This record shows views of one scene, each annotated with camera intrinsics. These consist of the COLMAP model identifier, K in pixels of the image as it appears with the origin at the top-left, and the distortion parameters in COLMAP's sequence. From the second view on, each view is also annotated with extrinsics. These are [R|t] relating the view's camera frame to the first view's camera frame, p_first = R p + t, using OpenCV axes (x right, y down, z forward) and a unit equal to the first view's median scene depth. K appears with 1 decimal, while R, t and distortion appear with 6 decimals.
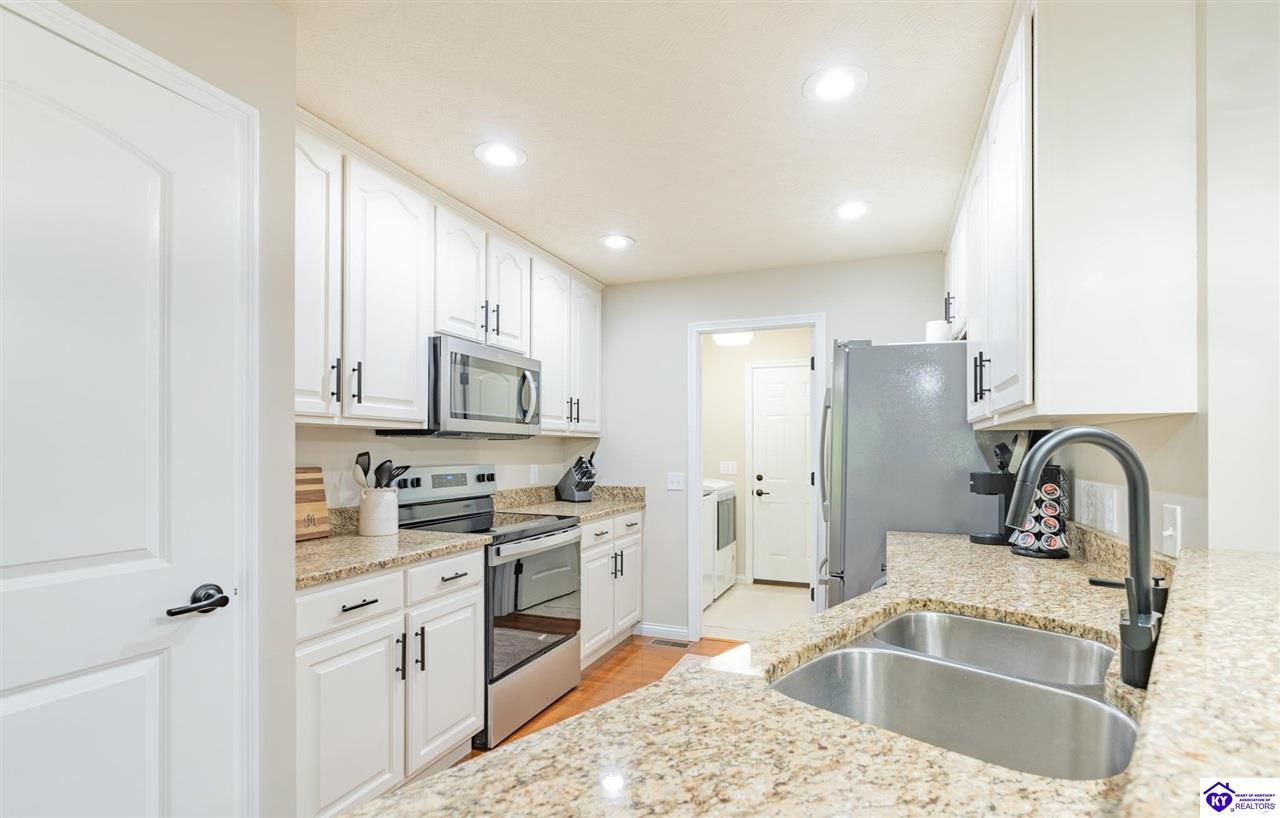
lens RADIAL K [[584.3, 0, 645.0], [0, 584.3, 446.1], [0, 0, 1]] dist [0.001872, -0.000008]
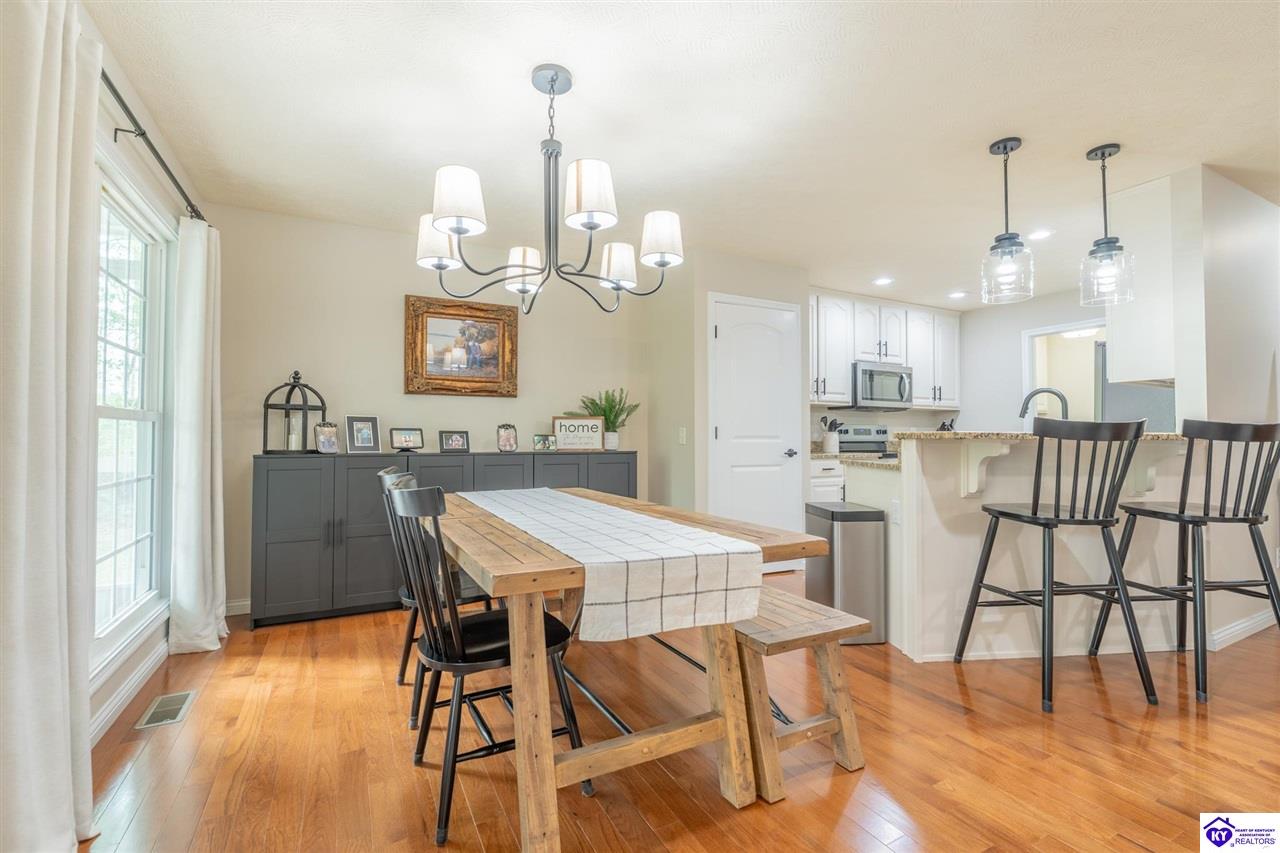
lens RADIAL K [[567.7, 0, 640.0], [0, 567.7, 426.5], [0, 0, 1]] dist [0.000939, 0.000085]
pose [[0.768434, -0.020570, -0.639598, 0.324297], [0.005832, 0.999667, -0.025143, 0.084692], [0.639902, 0.015591, 0.768298, -0.980867]]
